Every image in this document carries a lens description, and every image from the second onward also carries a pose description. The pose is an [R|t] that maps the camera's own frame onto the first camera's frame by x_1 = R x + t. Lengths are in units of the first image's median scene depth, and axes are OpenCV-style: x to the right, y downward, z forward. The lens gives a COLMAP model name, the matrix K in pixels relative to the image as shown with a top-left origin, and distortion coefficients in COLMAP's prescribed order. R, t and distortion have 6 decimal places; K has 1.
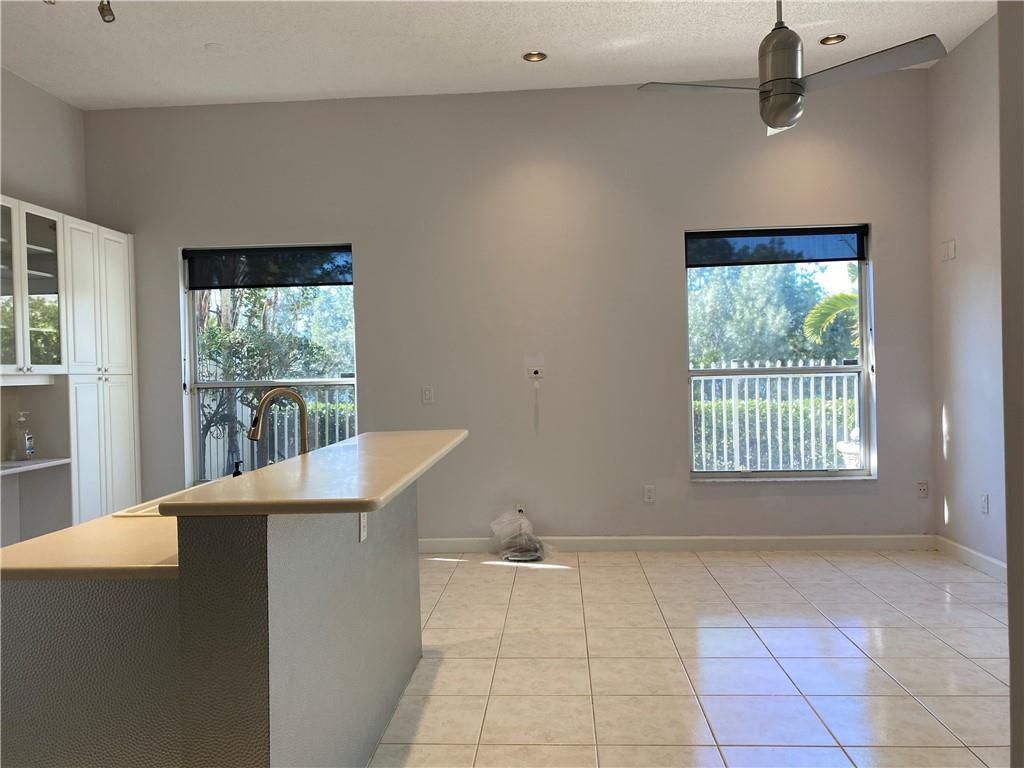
lens RADIAL K [[786.1, 0, 505.4], [0, 786.1, 381.4], [0, 0, 1]] dist [0.021494, -0.002277]
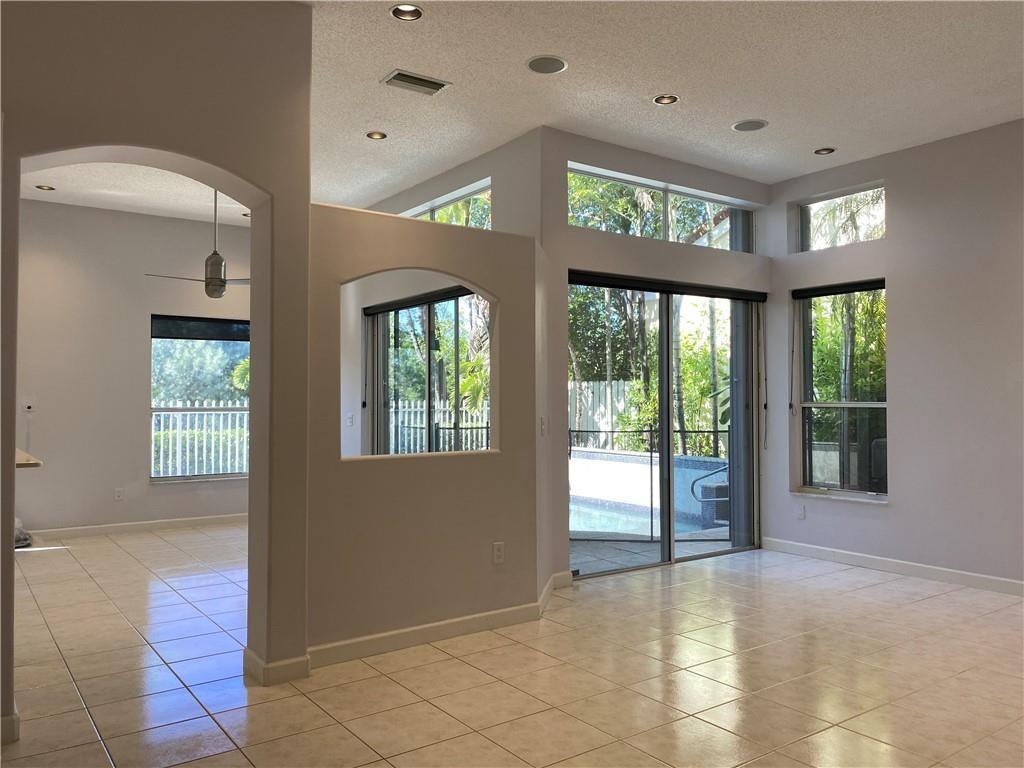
lens RADIAL K [[786.1, 0, 505.4], [0, 786.1, 381.4], [0, 0, 1]] dist [0.021494, -0.002277]
pose [[0.773752, 0.039797, 0.632237, -0.188142], [-0.011471, 0.998741, -0.048828, 0.000748], [-0.633384, 0.030528, 0.773235, -0.559228]]
